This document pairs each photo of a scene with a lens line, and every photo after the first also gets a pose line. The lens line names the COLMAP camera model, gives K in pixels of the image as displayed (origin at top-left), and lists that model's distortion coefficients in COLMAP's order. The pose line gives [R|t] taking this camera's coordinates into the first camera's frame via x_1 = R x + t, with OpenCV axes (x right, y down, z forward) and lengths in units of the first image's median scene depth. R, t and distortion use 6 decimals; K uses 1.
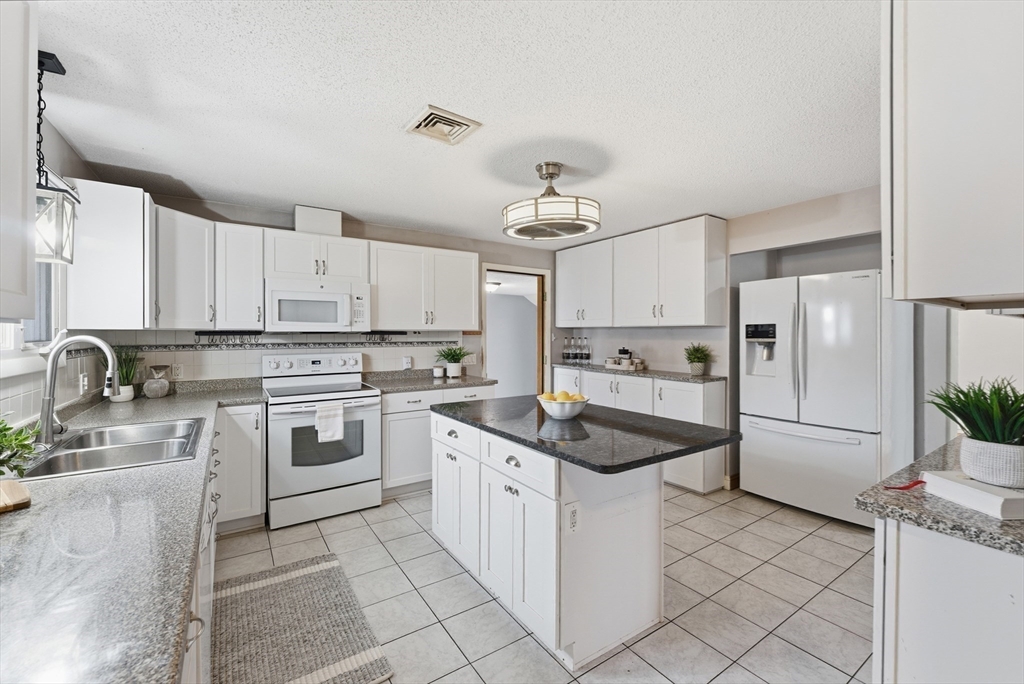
lens RADIAL K [[421.2, 0, 512.0], [0, 421.2, 342.0], [0, 0, 1]] dist [-0.000810, -0.000029]
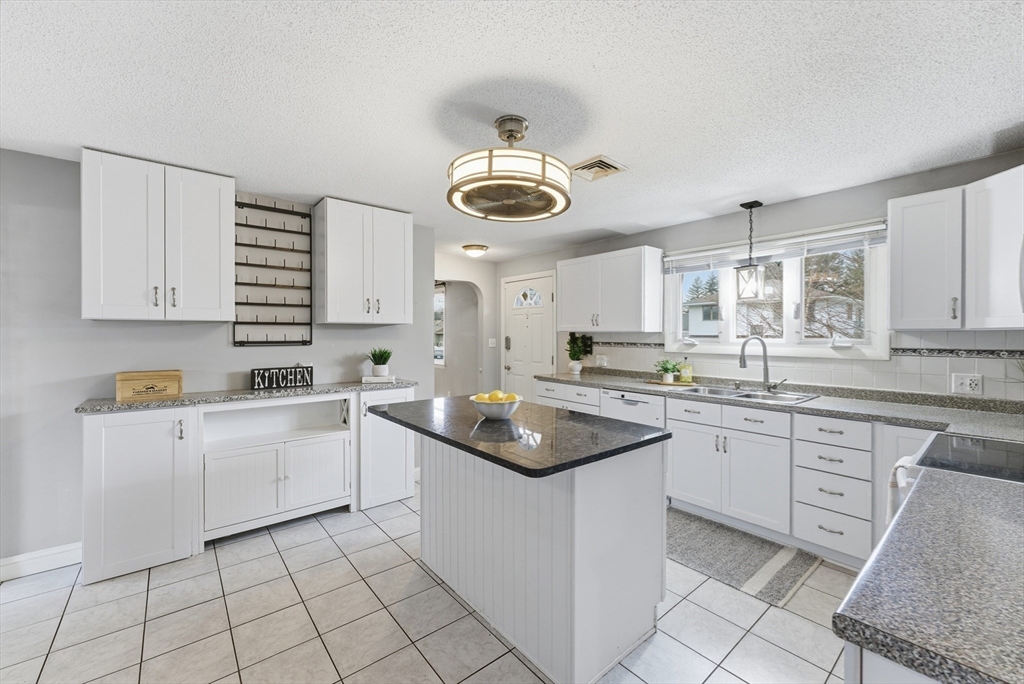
lens RADIAL K [[409.8, 0, 511.2], [0, 409.8, 336.4], [0, 0, 1]] dist [-0.001207, -0.000039]
pose [[-0.995298, -0.001932, -0.096844, 0.120904], [-0.004231, 0.999714, 0.023536, -0.023214], [0.096771, 0.023835, -0.995021, 1.302295]]
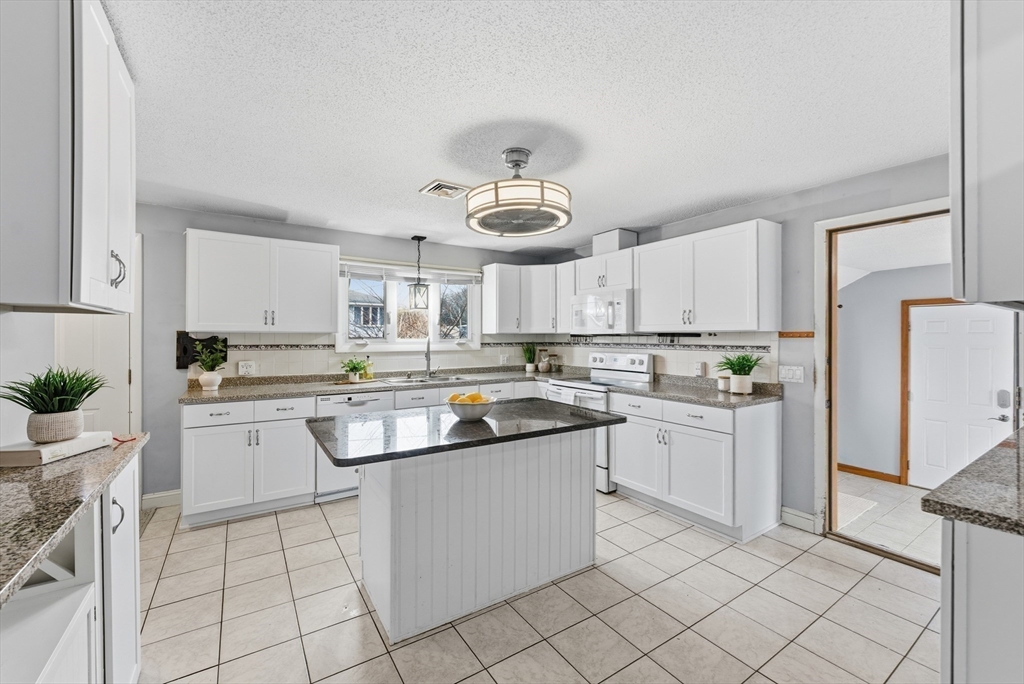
lens RADIAL K [[417.9, 0, 508.9], [0, 417.9, 336.1], [0, 0, 1]] dist [-0.001650, 0.000008]
pose [[-0.025916, -0.000315, -0.999664, 0.734719], [-0.020655, 0.999787, 0.000221, -0.012656], [0.999451, 0.020654, -0.025917, 0.742652]]
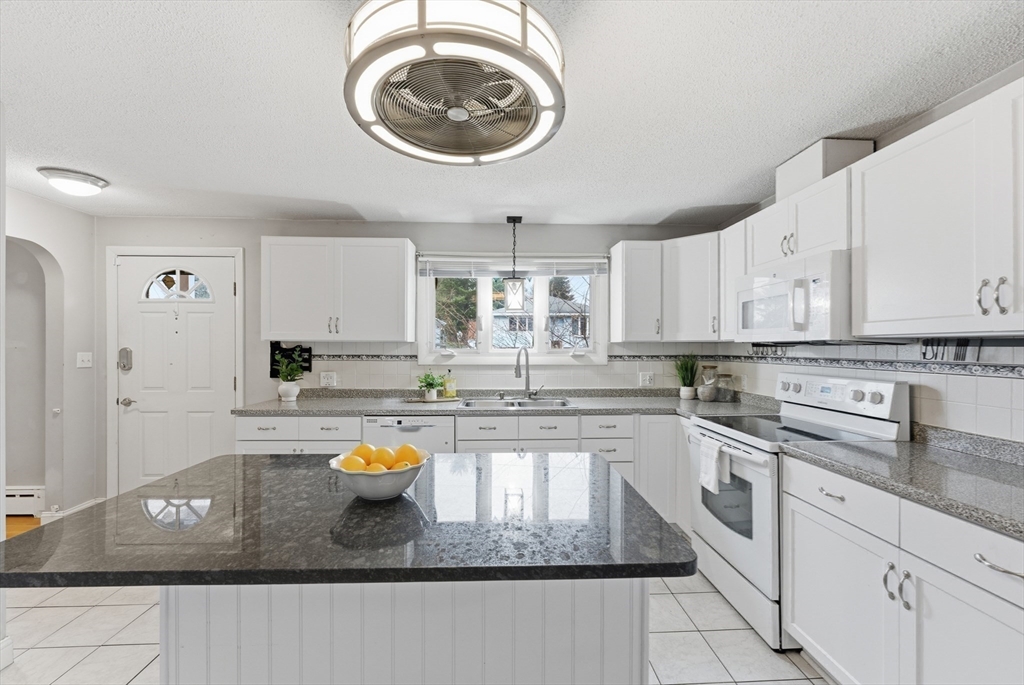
lens RADIAL K [[423.8, 0, 510.3], [0, 423.8, 347.6], [0, 0, 1]] dist [-0.000634, 0.000112]
pose [[-0.529912, 0.001425, -0.848052, 0.334845], [-0.018223, 0.999749, 0.013066, -0.014788], [0.847857, 0.022377, -0.529752, 0.954038]]
